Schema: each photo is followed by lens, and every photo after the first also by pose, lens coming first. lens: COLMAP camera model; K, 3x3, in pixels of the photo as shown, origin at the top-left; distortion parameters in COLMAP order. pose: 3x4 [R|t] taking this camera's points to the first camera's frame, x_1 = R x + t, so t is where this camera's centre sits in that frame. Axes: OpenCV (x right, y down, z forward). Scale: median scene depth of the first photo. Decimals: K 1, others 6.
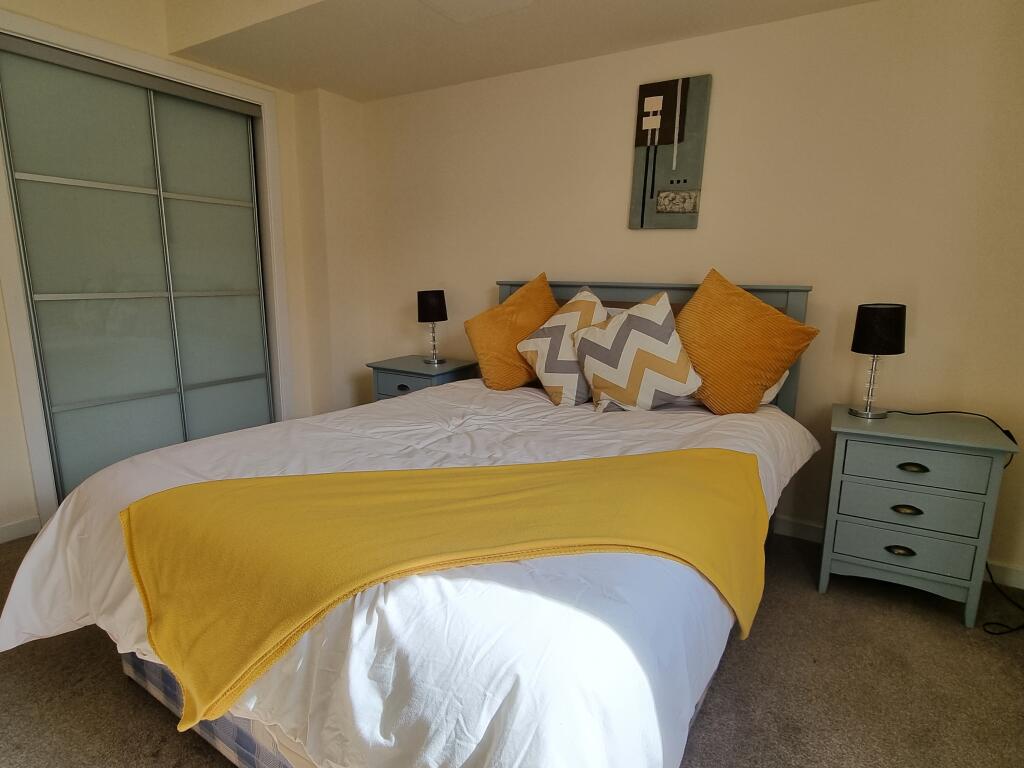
lens RADIAL K [[568.1, 0, 512.0], [0, 568.1, 384.0], [0, 0, 1]] dist [-0.002011, -0.000251]
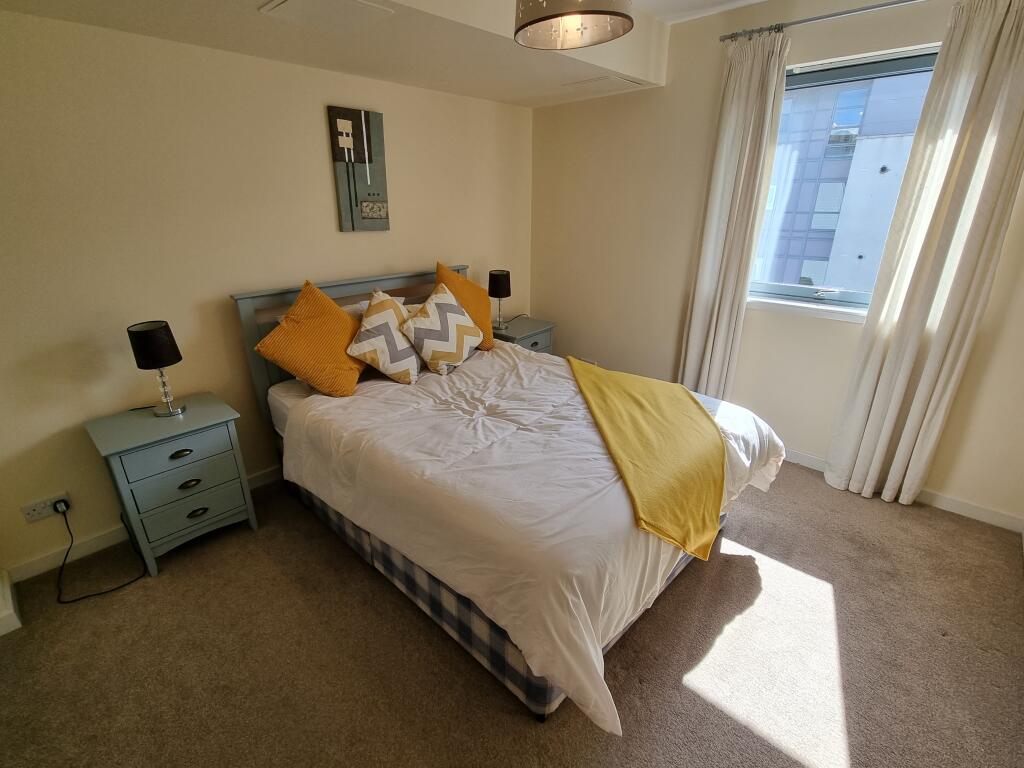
lens RADIAL K [[482.7, 0, 512.0], [0, 482.7, 384.0], [0, 0, 1]] dist [0.001451, 0.000073]
pose [[0.200614, -0.360790, 0.910815, -0.809472], [0.196301, 0.925665, 0.323435, -0.251544], [-0.959802, 0.113908, 0.256525, 0.465110]]
